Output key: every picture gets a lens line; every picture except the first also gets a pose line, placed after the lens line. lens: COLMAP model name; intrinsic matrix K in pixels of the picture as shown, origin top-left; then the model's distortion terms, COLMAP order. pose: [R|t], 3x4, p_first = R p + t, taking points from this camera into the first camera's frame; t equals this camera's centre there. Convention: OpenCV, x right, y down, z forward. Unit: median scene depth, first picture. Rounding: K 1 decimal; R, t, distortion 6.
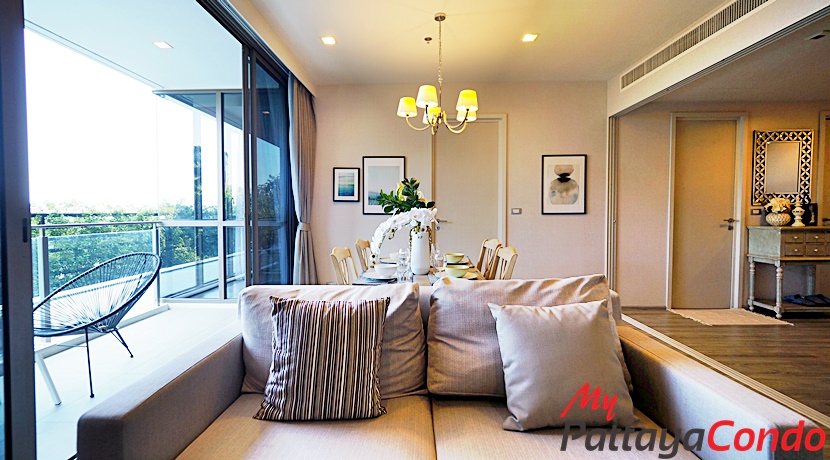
lens RADIAL K [[353.7, 0, 410.0], [0, 353.7, 226.1], [0, 0, 1]] dist [-0.001738, -0.000043]
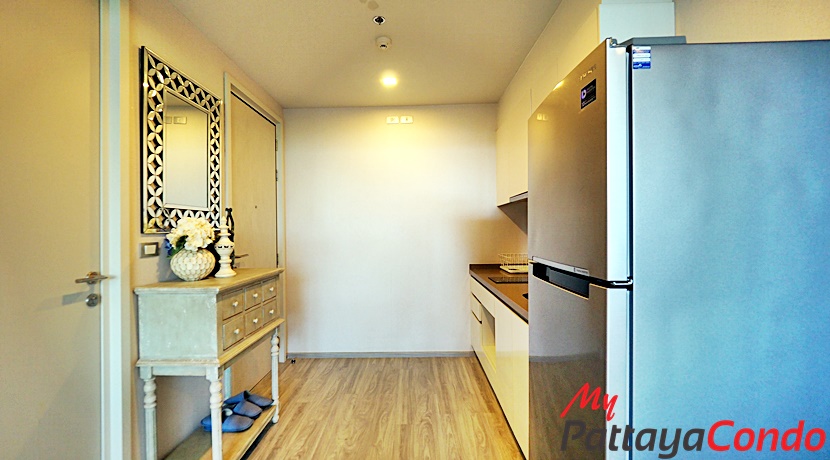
lens RADIAL K [[353.7, 0, 413.1], [0, 353.7, 228.4], [0, 0, 1]] dist [-0.001738, -0.000043]
pose [[-0.018000, 0.002796, 0.999834, 0.570131], [0.036905, 0.999316, -0.002130, -0.053196], [-0.999157, 0.036861, -0.018090, 0.707510]]
